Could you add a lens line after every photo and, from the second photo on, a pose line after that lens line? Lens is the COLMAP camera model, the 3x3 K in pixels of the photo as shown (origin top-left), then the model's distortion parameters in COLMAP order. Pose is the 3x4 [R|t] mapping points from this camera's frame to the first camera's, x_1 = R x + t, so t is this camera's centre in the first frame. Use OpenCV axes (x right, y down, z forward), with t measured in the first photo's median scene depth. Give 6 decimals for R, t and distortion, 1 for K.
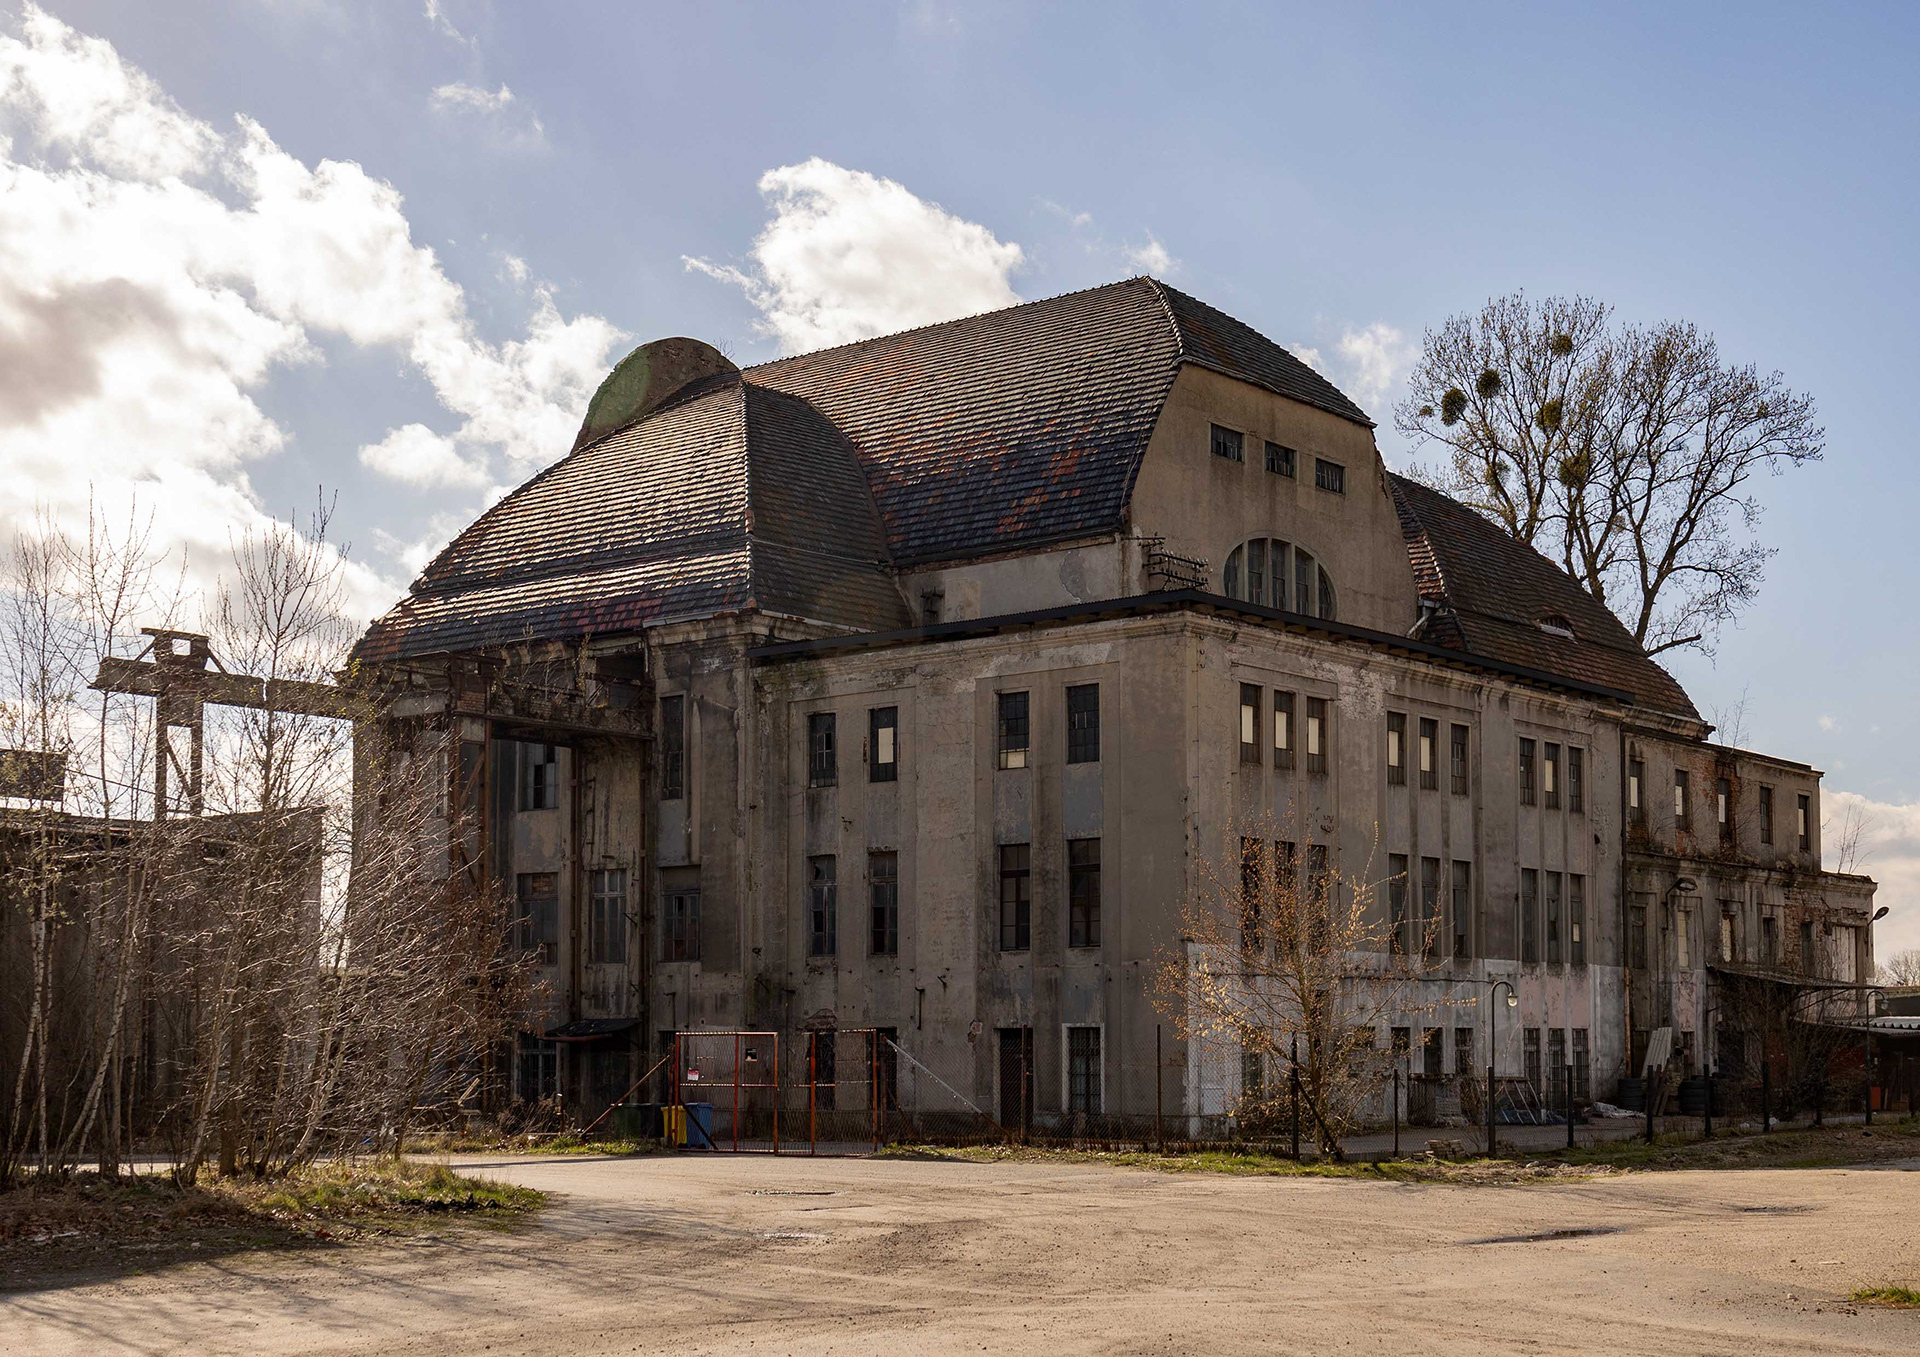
lens RADIAL K [[3692.3, 0, 960.0], [0, 3692.3, 678.5], [0, 0, 1]] dist [0.032652, 0.086663]
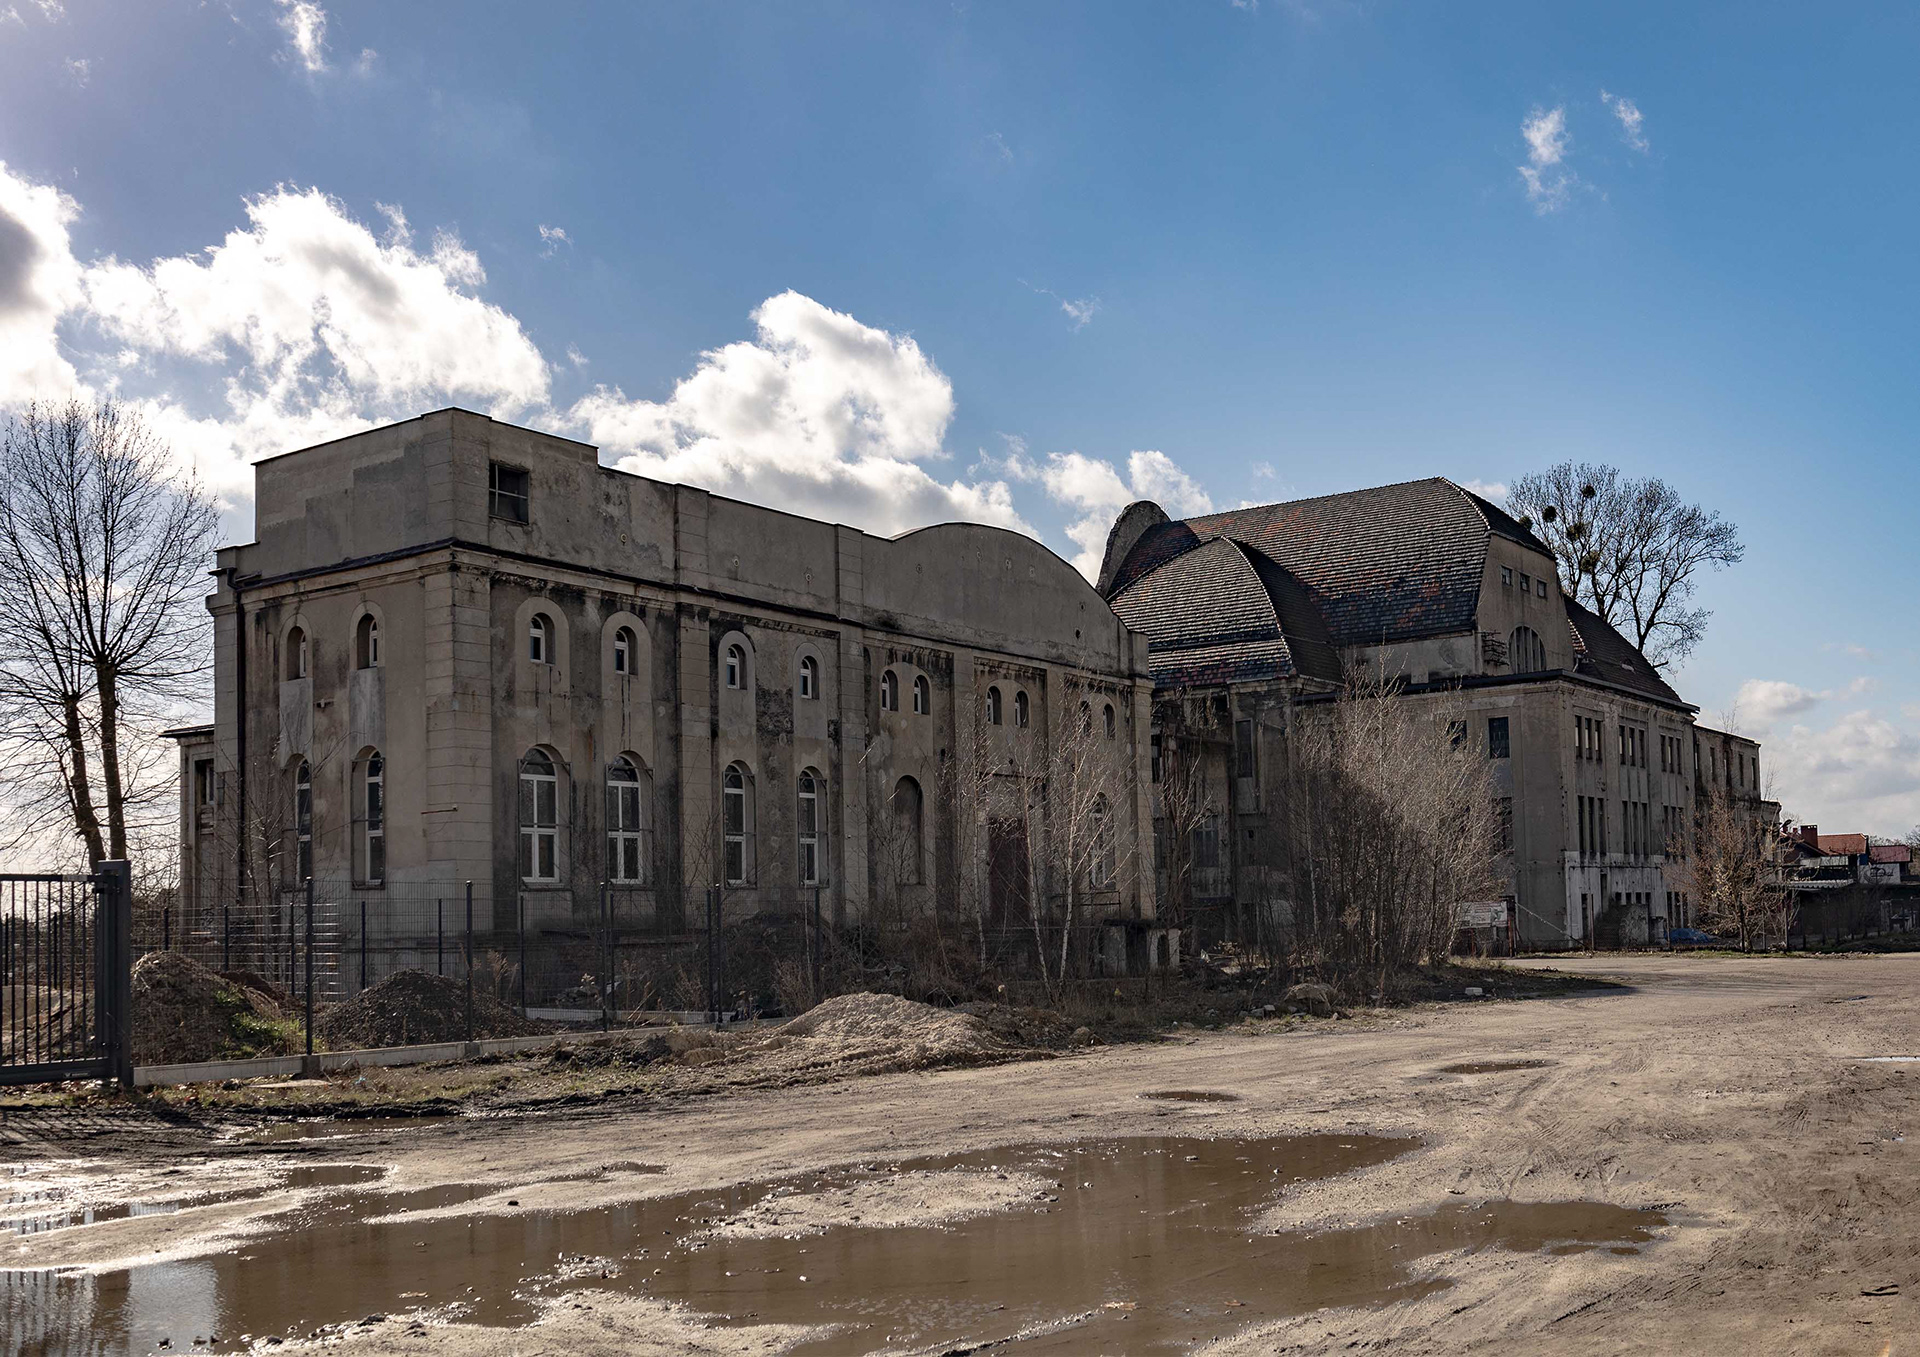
lens RADIAL K [[3692.3, 0, 960.0], [0, 3692.3, 678.5], [0, 0, 1]] dist [0.032652, 0.086663]
pose [[0.978212, -0.009697, 0.207382, -0.594018], [0.002697, 0.999418, 0.034010, -0.078834], [-0.207591, -0.032710, 0.977669, -0.759372]]
